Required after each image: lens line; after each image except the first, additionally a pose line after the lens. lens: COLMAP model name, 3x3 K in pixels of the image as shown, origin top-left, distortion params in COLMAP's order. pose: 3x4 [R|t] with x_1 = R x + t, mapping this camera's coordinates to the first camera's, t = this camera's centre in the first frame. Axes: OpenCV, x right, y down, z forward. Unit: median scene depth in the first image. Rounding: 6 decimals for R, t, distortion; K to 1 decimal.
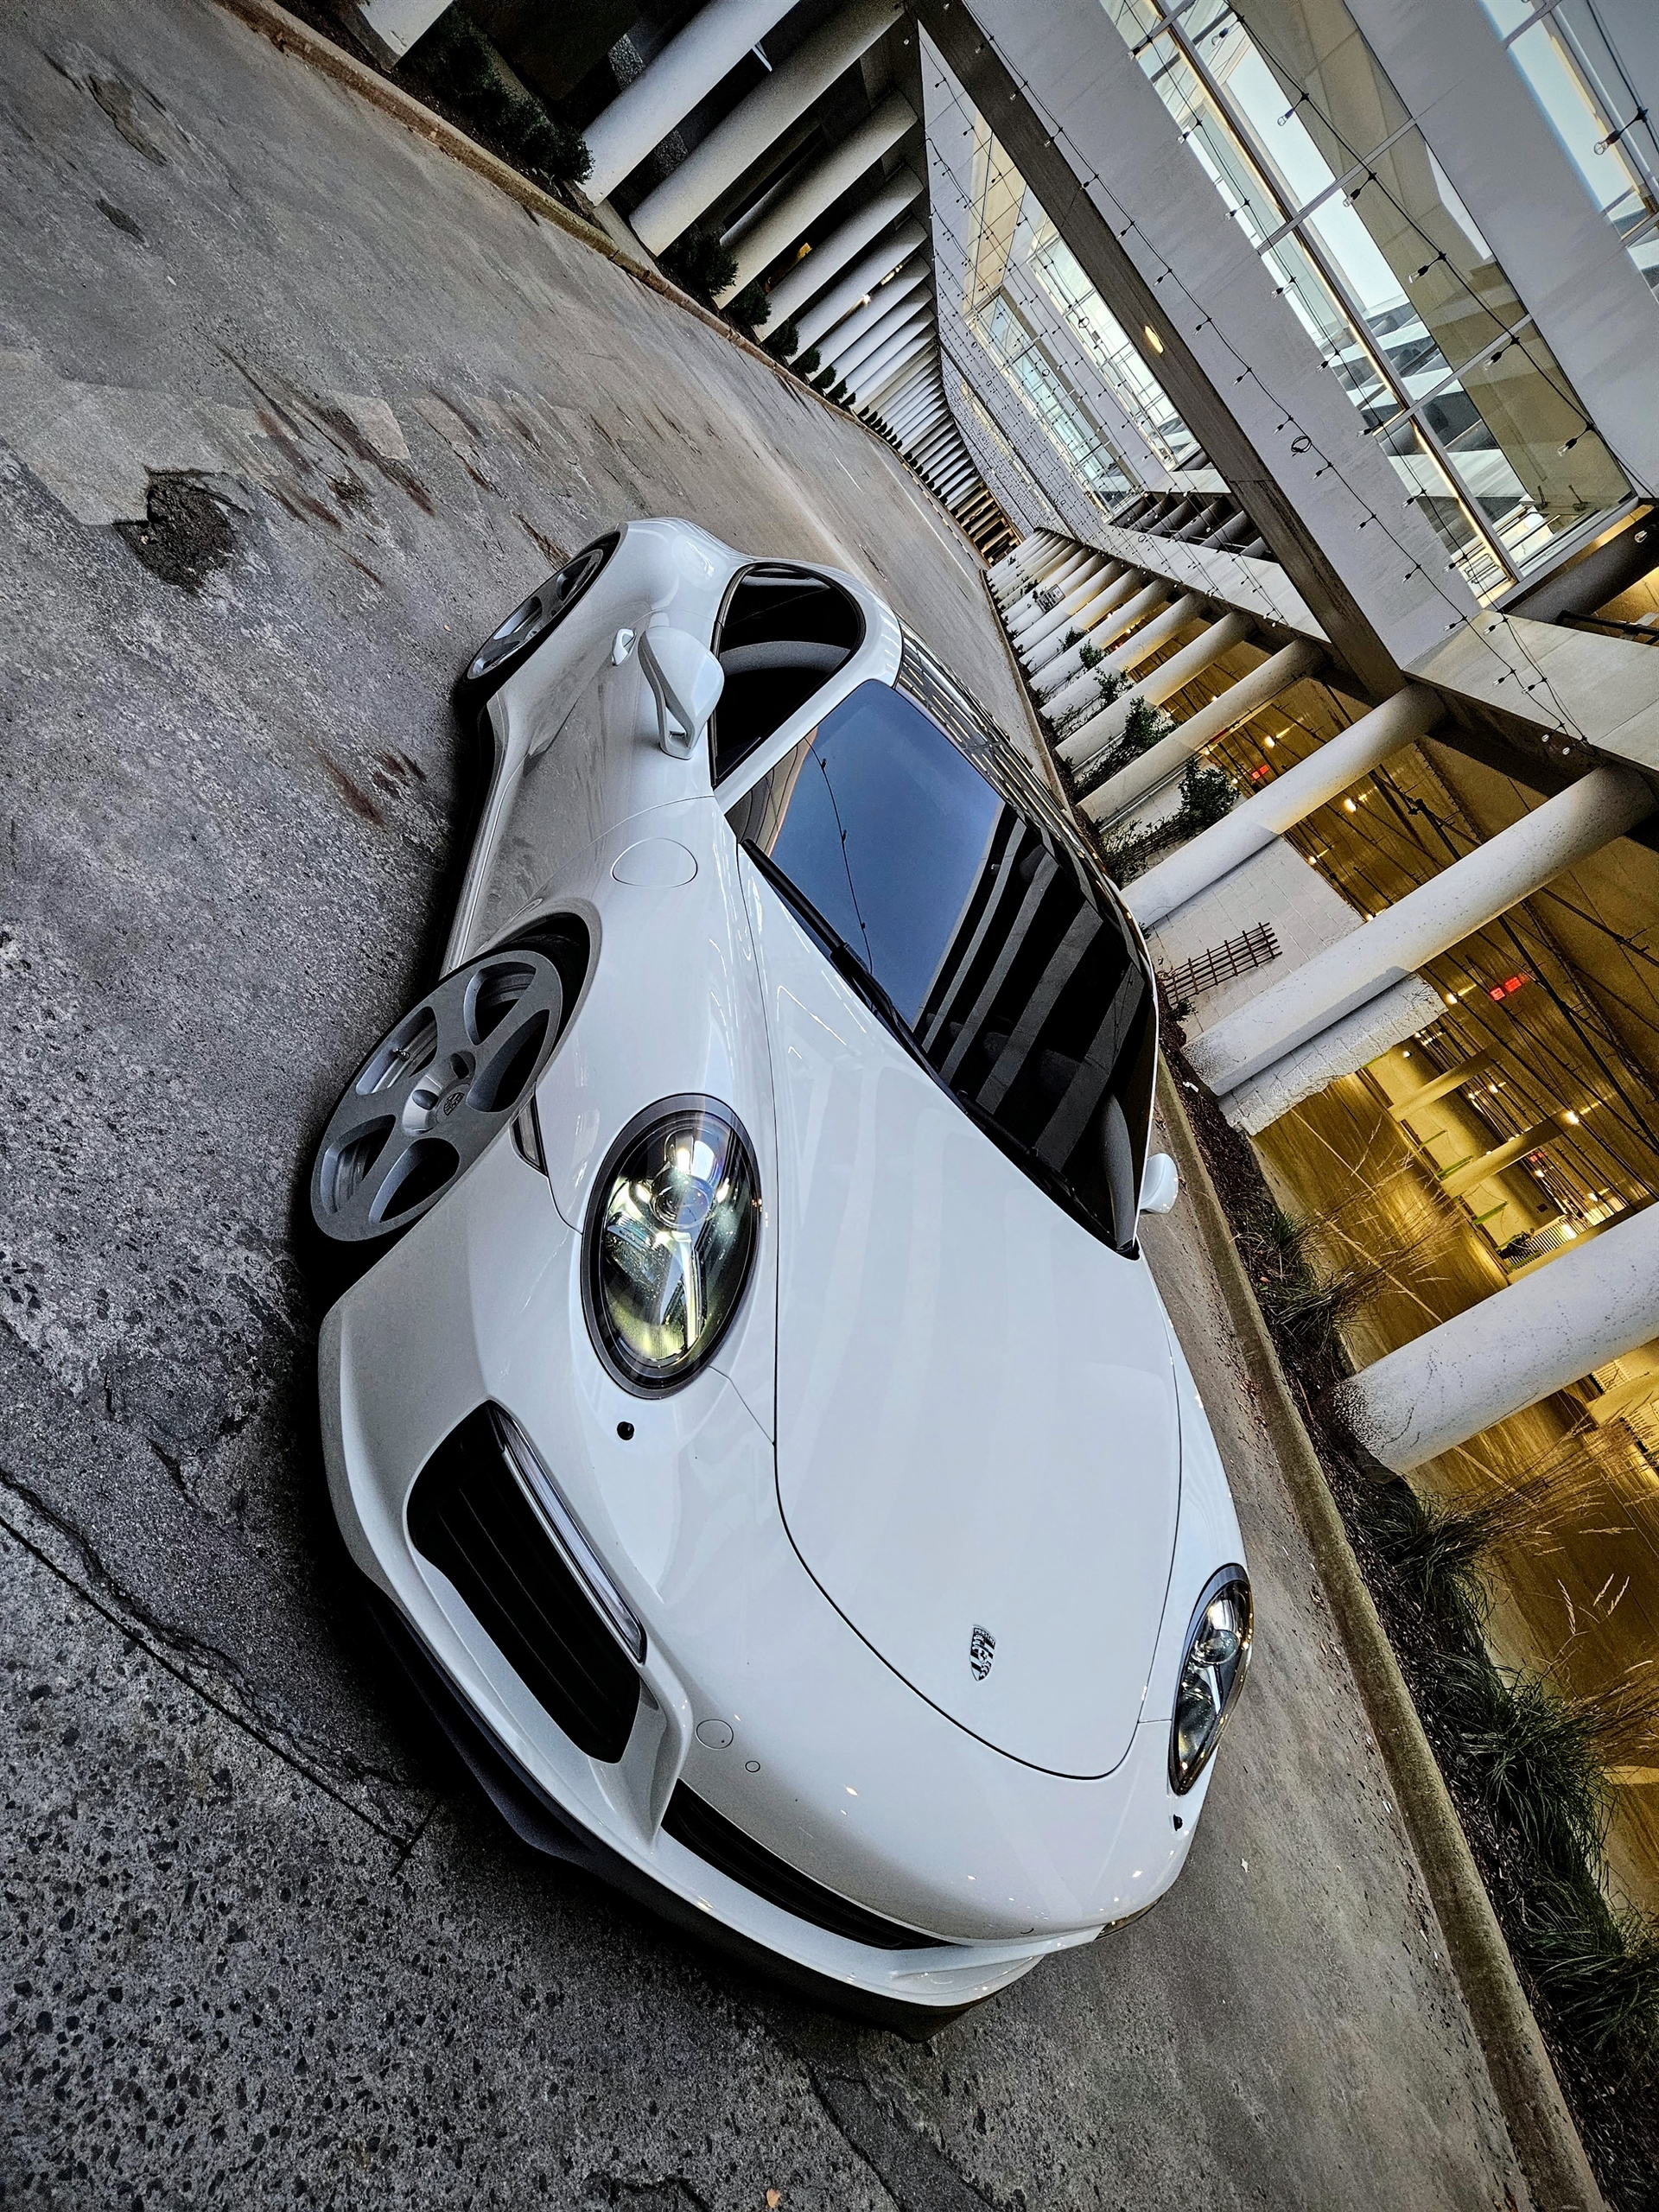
lens RADIAL K [[1475.6, 0, 836.6], [0, 1475.6, 1075.2], [0, 0, 1]] dist [0.073723, -0.065684]
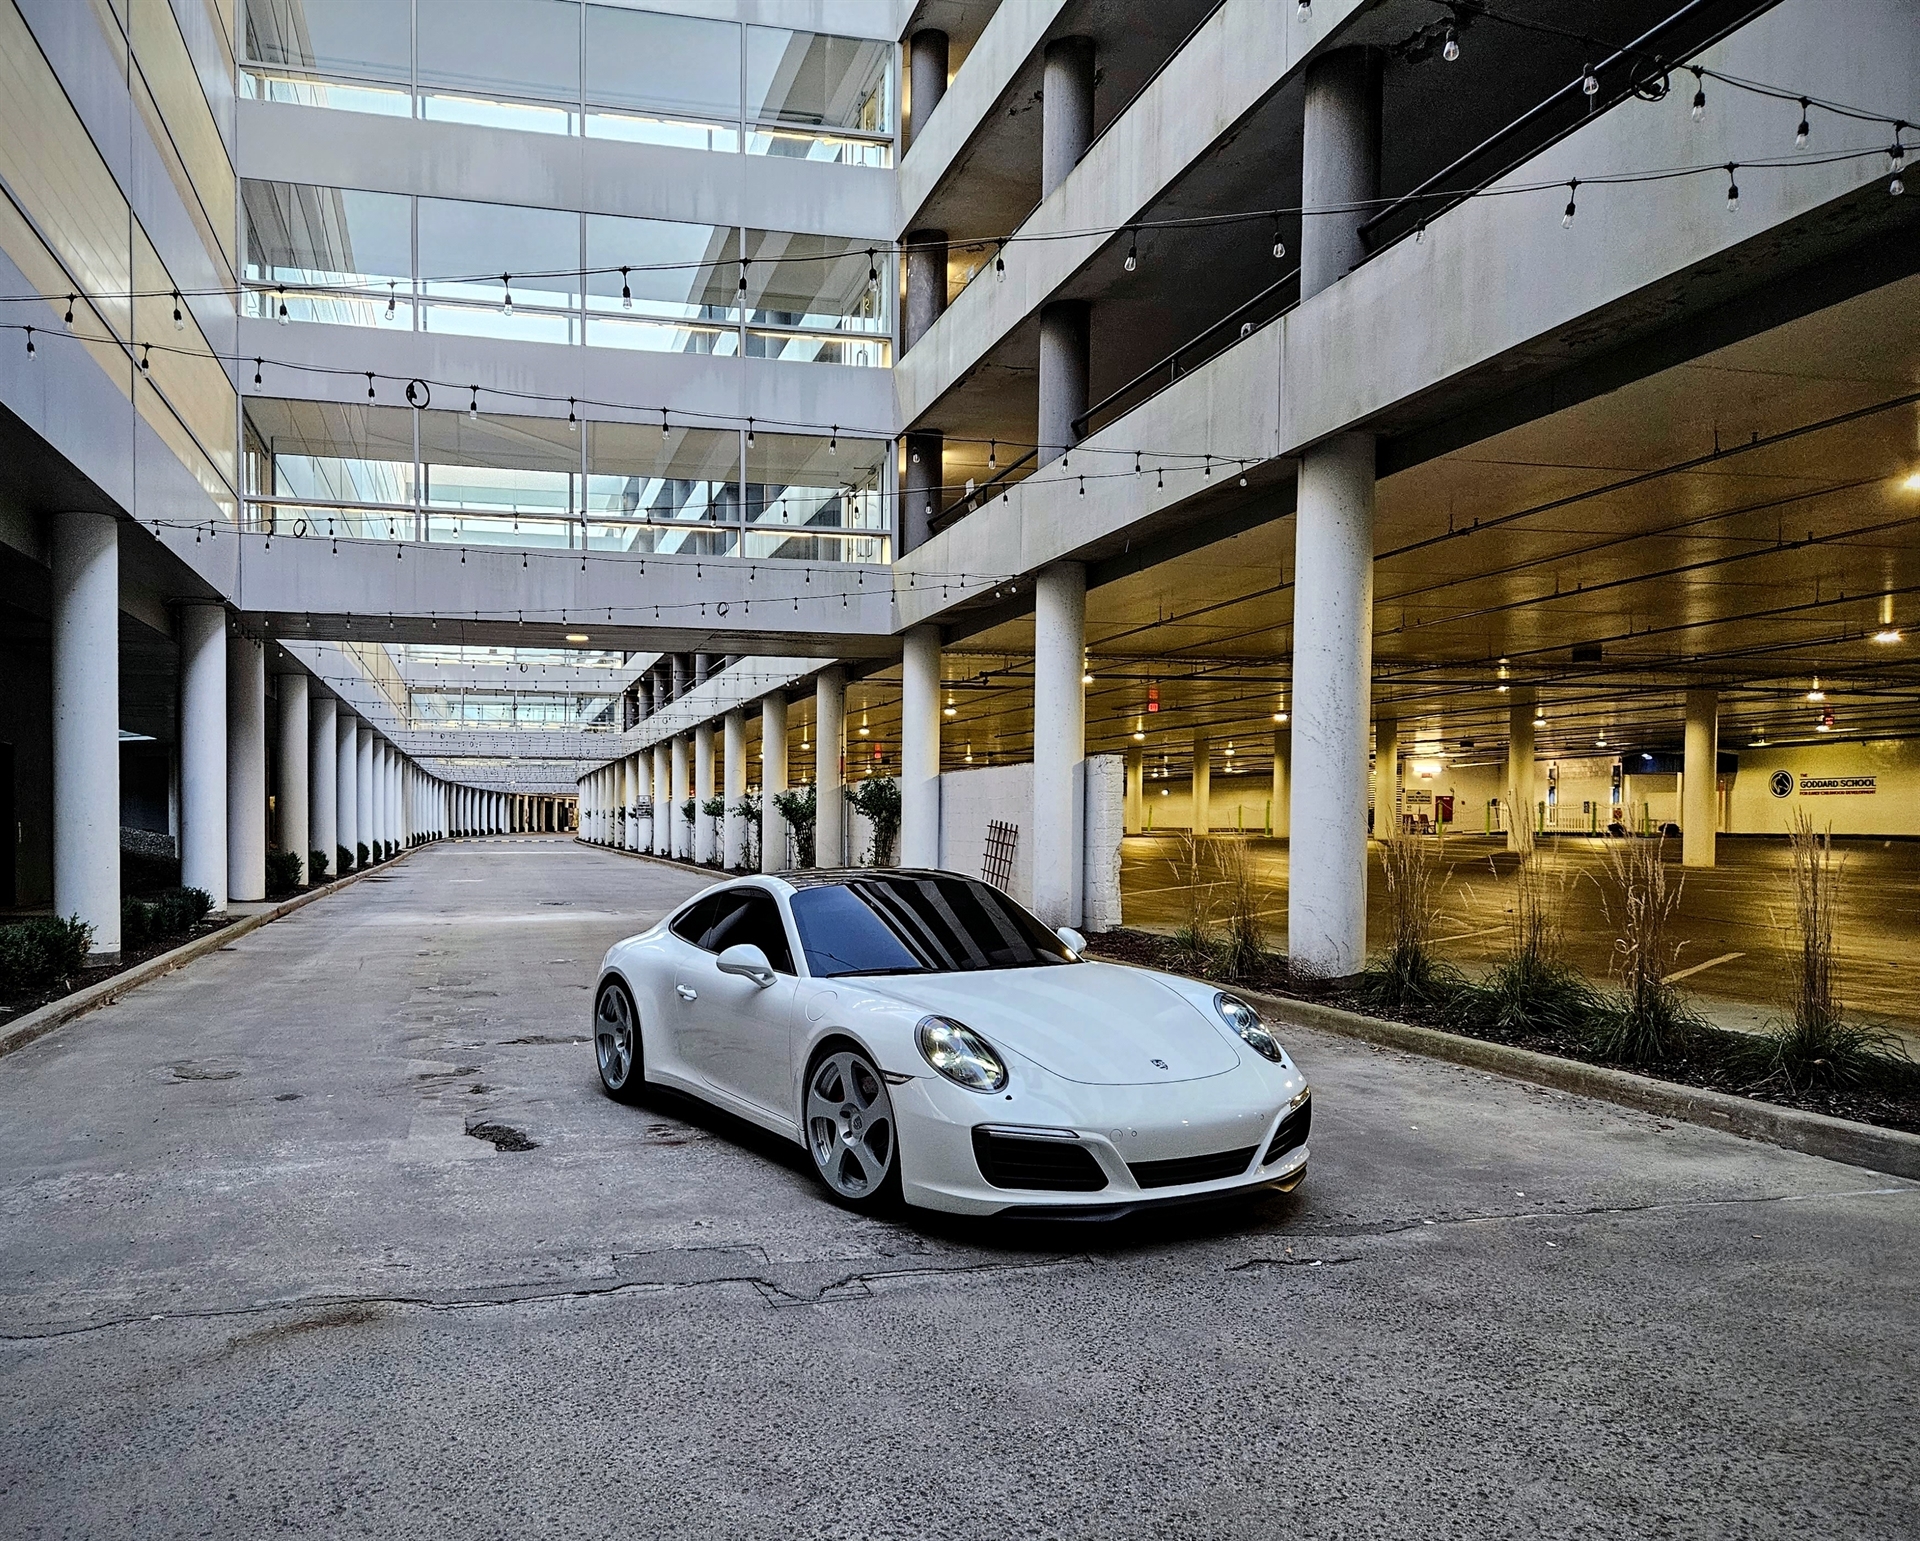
lens RADIAL K [[1474.7, 0, 806.0], [0, 1474.7, 845.4], [0, 0, 1]] dist [0.079424, -0.073976]
pose [[0.602519, -0.774788, 0.191505, -0.054119], [0.797231, 0.573056, -0.189815, 0.019272], [0.037324, 0.267041, 0.962962, -0.184010]]
